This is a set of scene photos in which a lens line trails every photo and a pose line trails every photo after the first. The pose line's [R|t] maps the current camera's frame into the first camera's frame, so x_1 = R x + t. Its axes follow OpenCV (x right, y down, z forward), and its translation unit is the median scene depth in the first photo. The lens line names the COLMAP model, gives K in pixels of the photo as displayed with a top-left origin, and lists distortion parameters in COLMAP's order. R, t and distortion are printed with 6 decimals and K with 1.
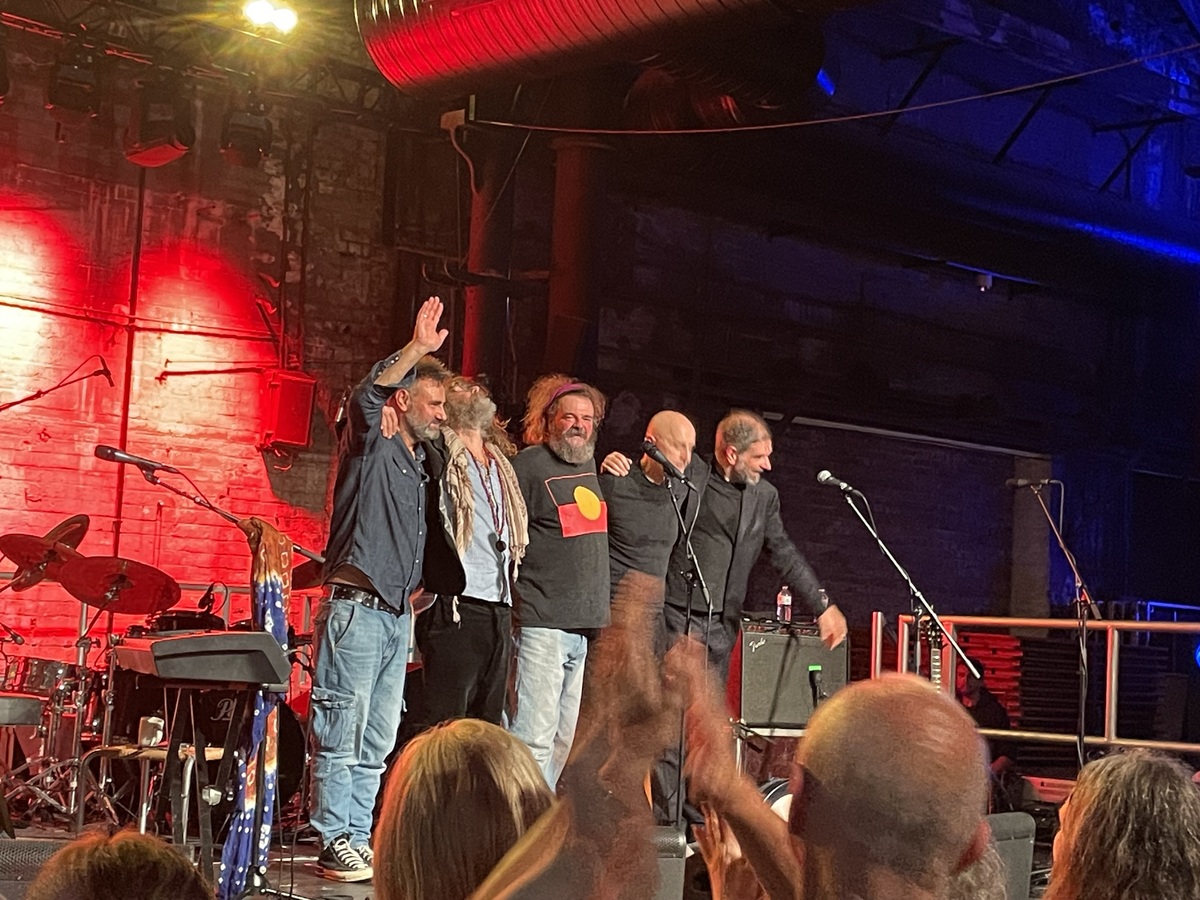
lens RADIAL K [[2041.3, 0, 627.6], [0, 2041.3, 472.1], [0, 0, 1]] dist [0.080310, 0.000000]
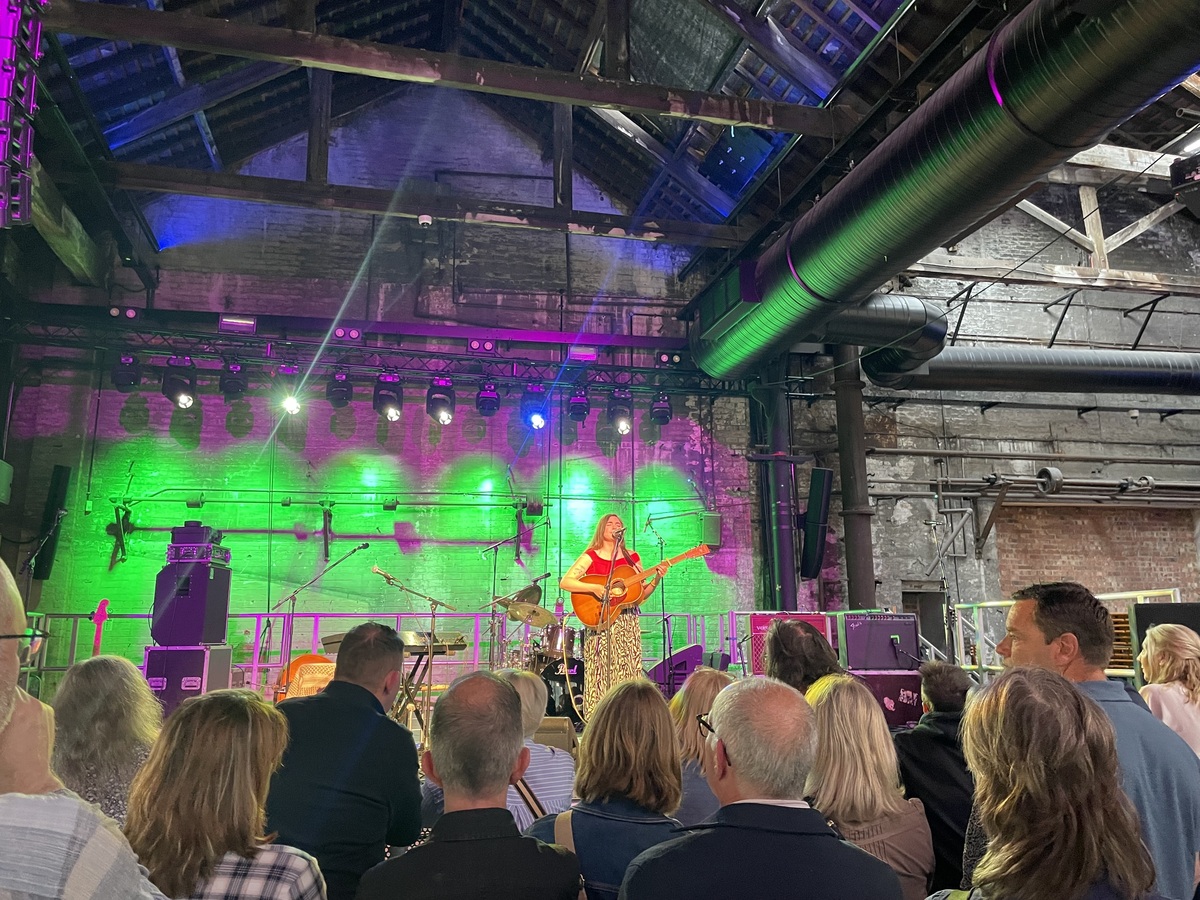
lens RADIAL K [[911.1, 0, 611.5], [0, 911.1, 439.3], [0, 0, 1]] dist [0.106362, -0.142739]
pose [[0.852332, -0.165299, -0.496192, 0.245571], [0.093835, 0.981677, -0.165847, 0.027012], [0.514515, 0.094797, 0.852225, 0.103791]]
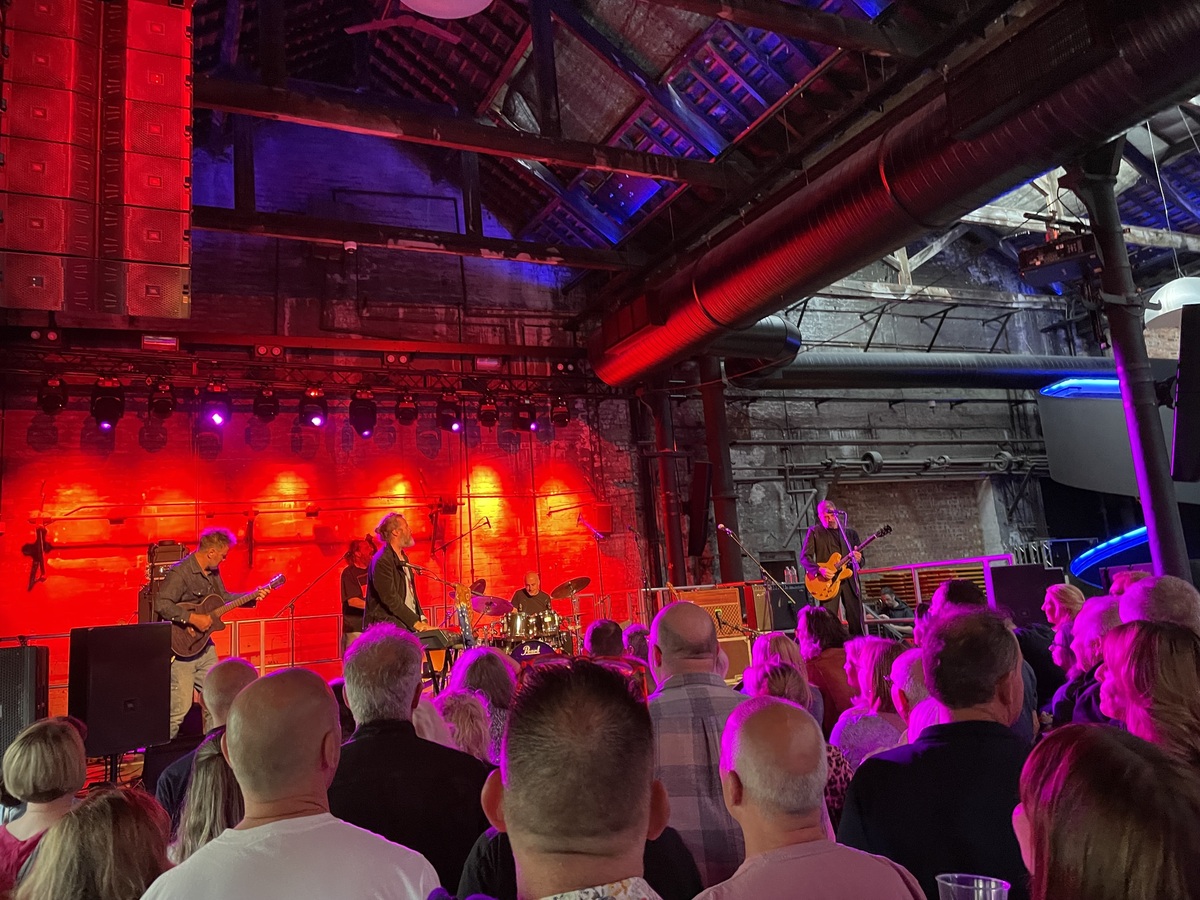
lens RADIAL K [[911.1, 0, 595.2], [0, 911.1, 438.3], [0, 0, 1]] dist [0.106362, -0.142739]
pose [[0.932255, -0.182641, -0.312320, 0.187431], [0.153284, 0.981312, -0.116318, 0.001593], [0.327728, 0.060565, 0.942829, -0.045342]]
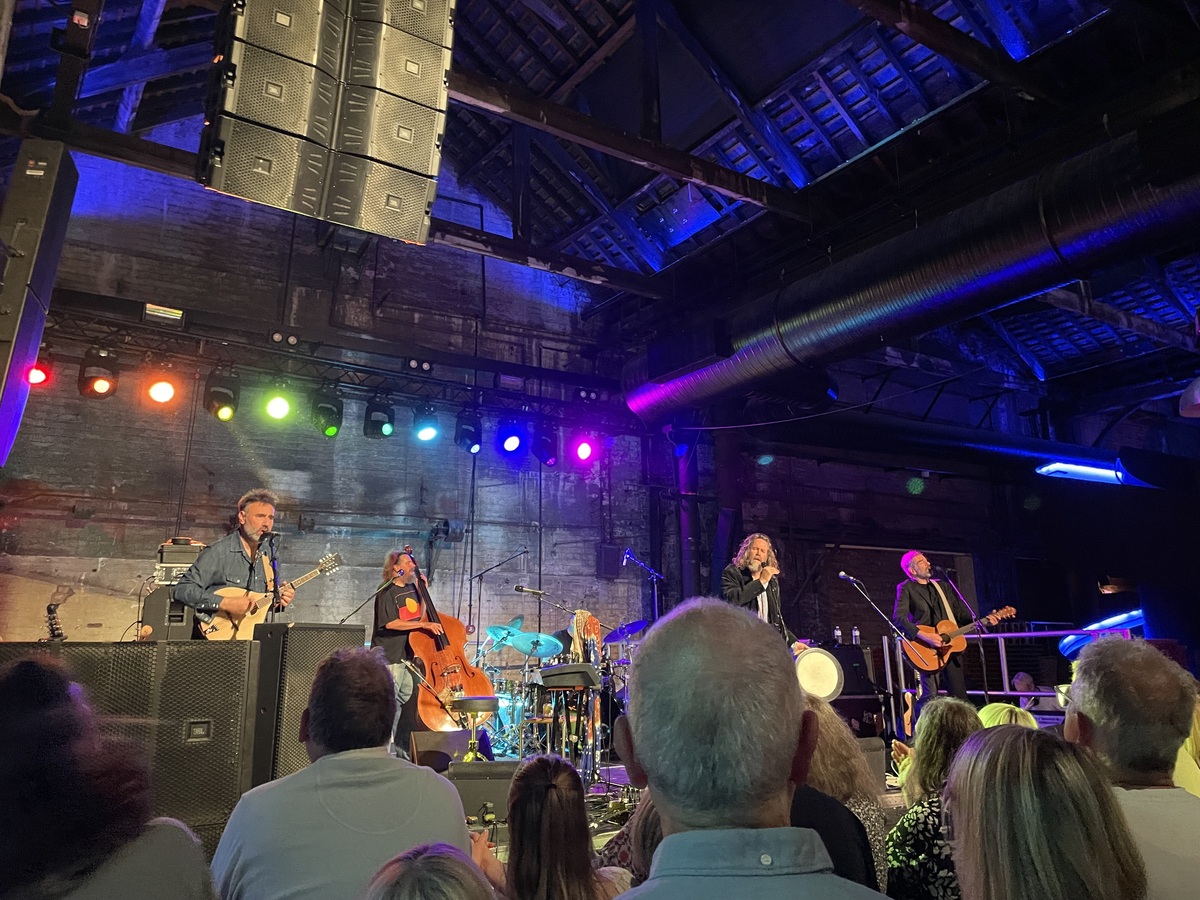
lens RADIAL K [[911.1, 0, 593.7], [0, 911.1, 435.6], [0, 0, 1]] dist [0.106362, -0.142739]
pose [[0.977689, -0.106766, -0.180899, 0.018288], [0.076941, 0.983365, -0.164540, -0.001232], [0.195457, 0.146950, 0.969640, -0.015546]]
